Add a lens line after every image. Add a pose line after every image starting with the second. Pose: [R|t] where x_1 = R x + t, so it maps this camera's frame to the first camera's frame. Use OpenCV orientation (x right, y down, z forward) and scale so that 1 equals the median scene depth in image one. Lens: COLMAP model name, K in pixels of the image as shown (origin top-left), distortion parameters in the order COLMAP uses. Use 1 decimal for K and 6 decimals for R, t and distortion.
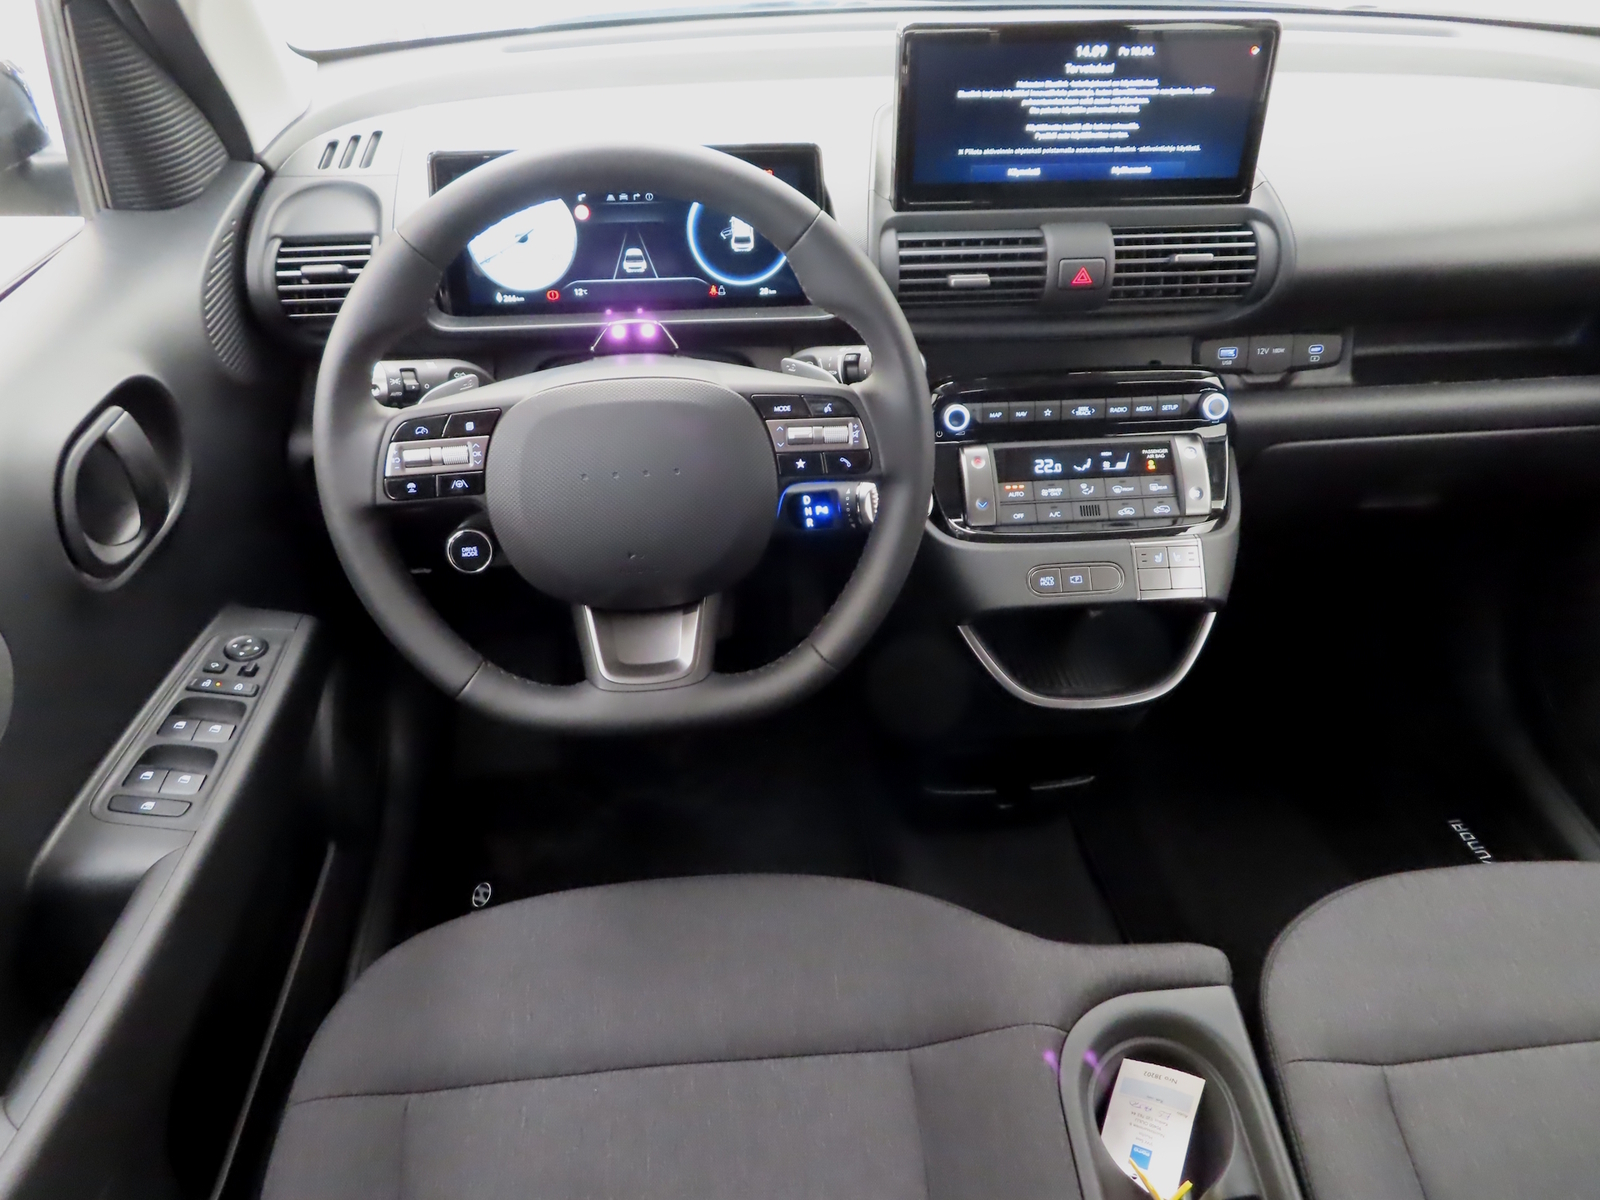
lens RADIAL K [[1138.6, 0, 800.0], [0, 1138.6, 600.0], [0, 0, 1]] dist [-0.002601, -0.003243]
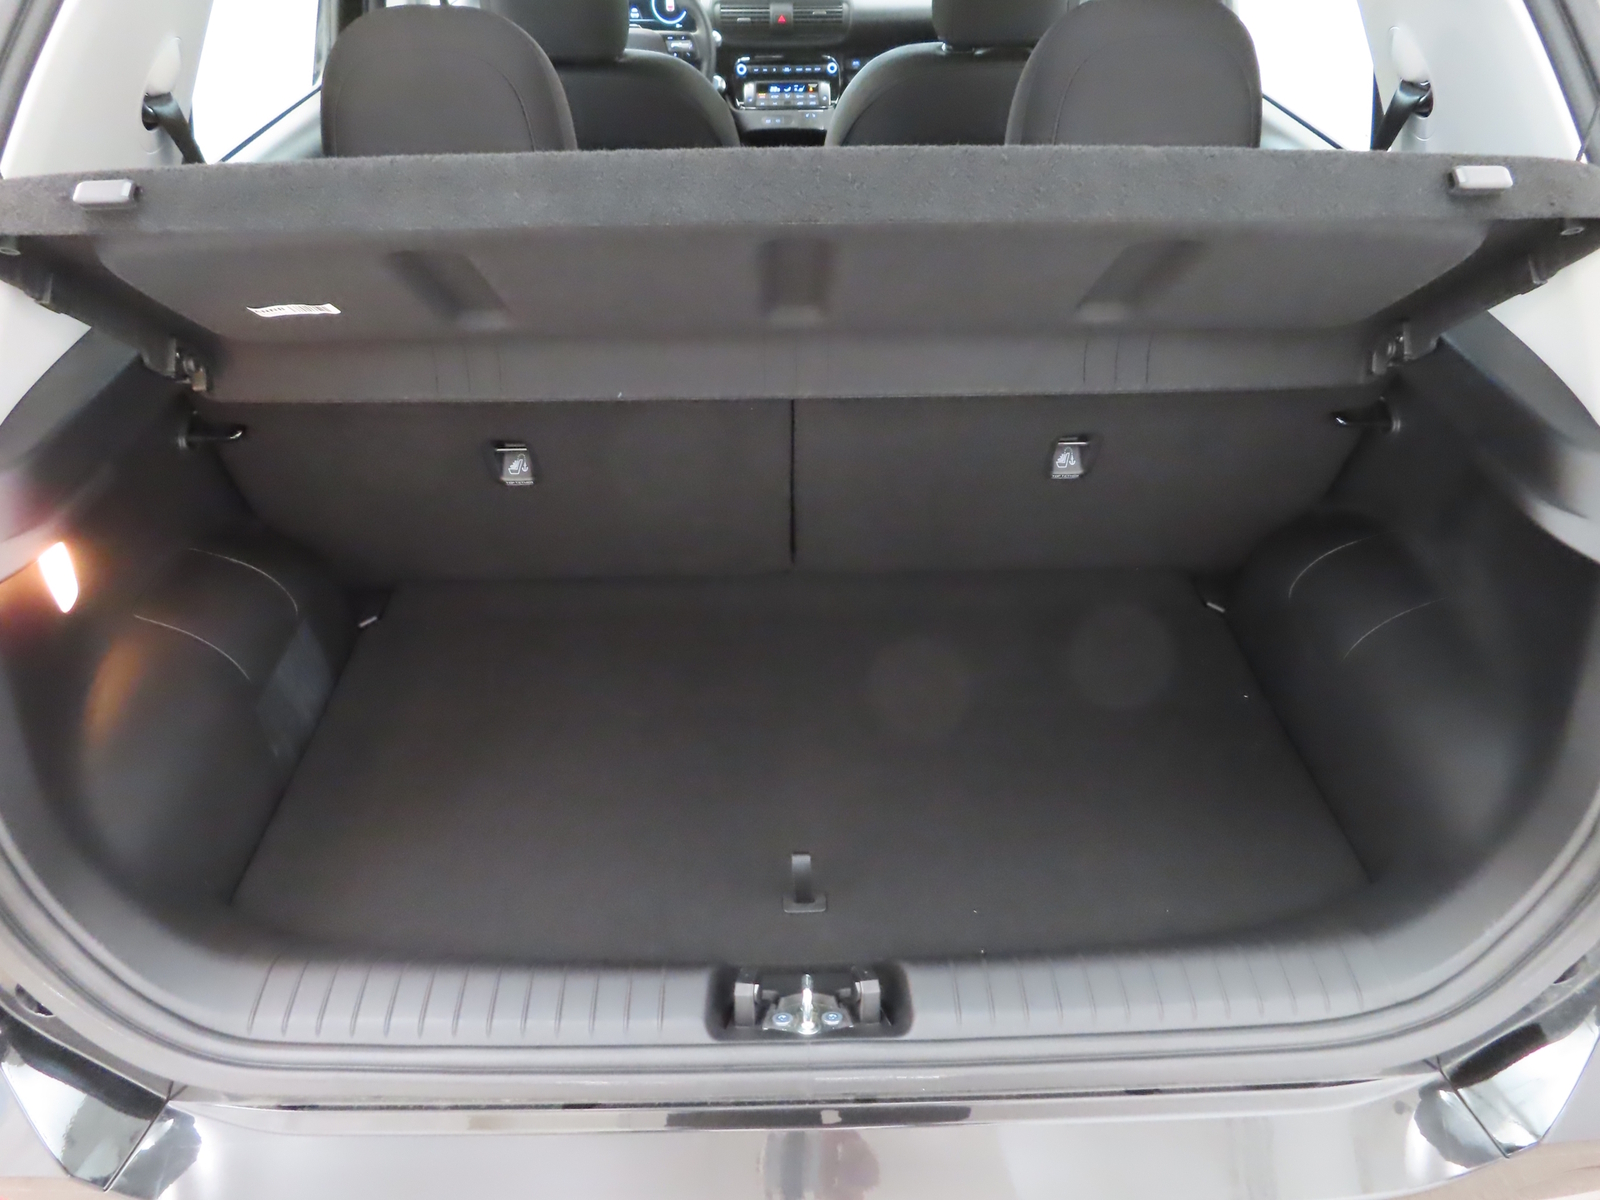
lens RADIAL K [[1138.6, 0, 800.0], [0, 1138.6, 600.0], [0, 0, 1]] dist [-0.002601, -0.003243]
pose [[0.997639, 0.031392, -0.061083, 0.540151], [-0.033626, 0.998789, -0.035904, 1.384730], [0.059882, 0.037874, 0.997487, -1.978513]]
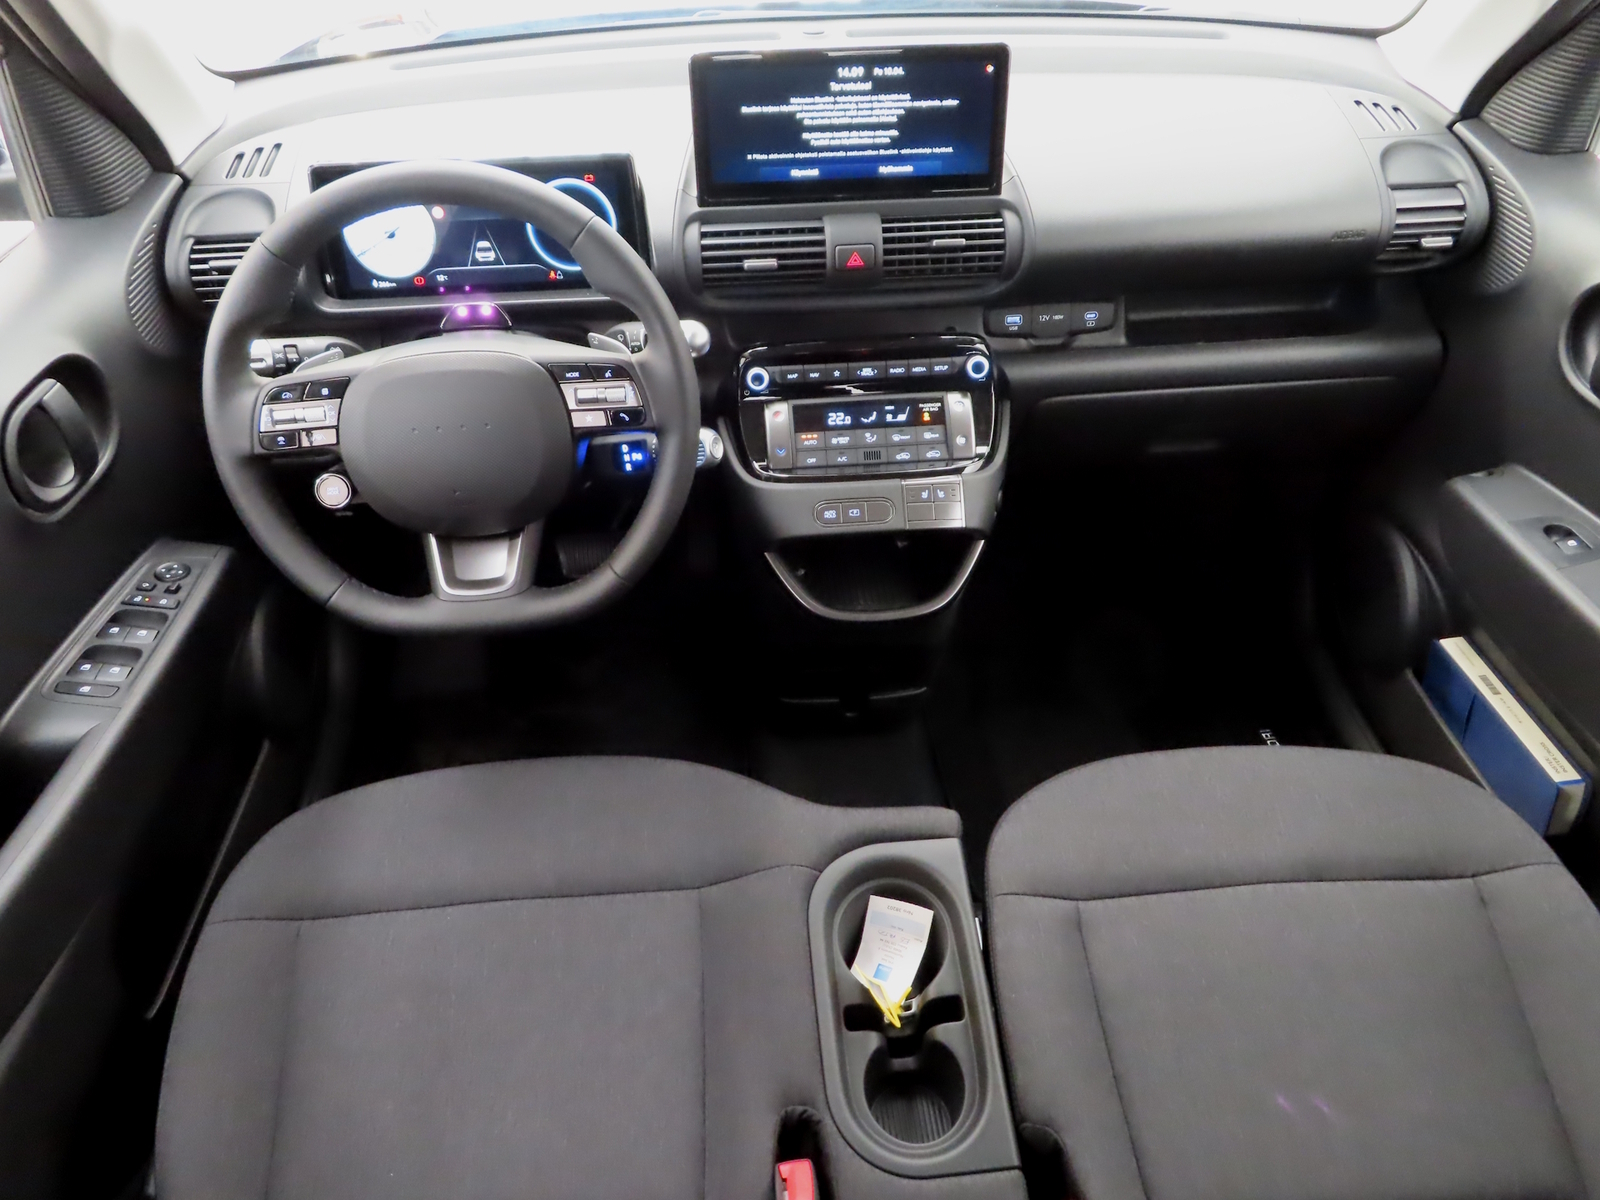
lens RADIAL K [[1136.7, 0, 800.0], [0, 1136.7, 600.0], [0, 0, 1]] dist [-0.006606, 0.002553]
pose [[0.999690, -0.005578, -0.024273, 0.221785], [0.006503, 0.999248, 0.038215, 0.029029], [0.024042, -0.038361, 0.998975, -0.217000]]
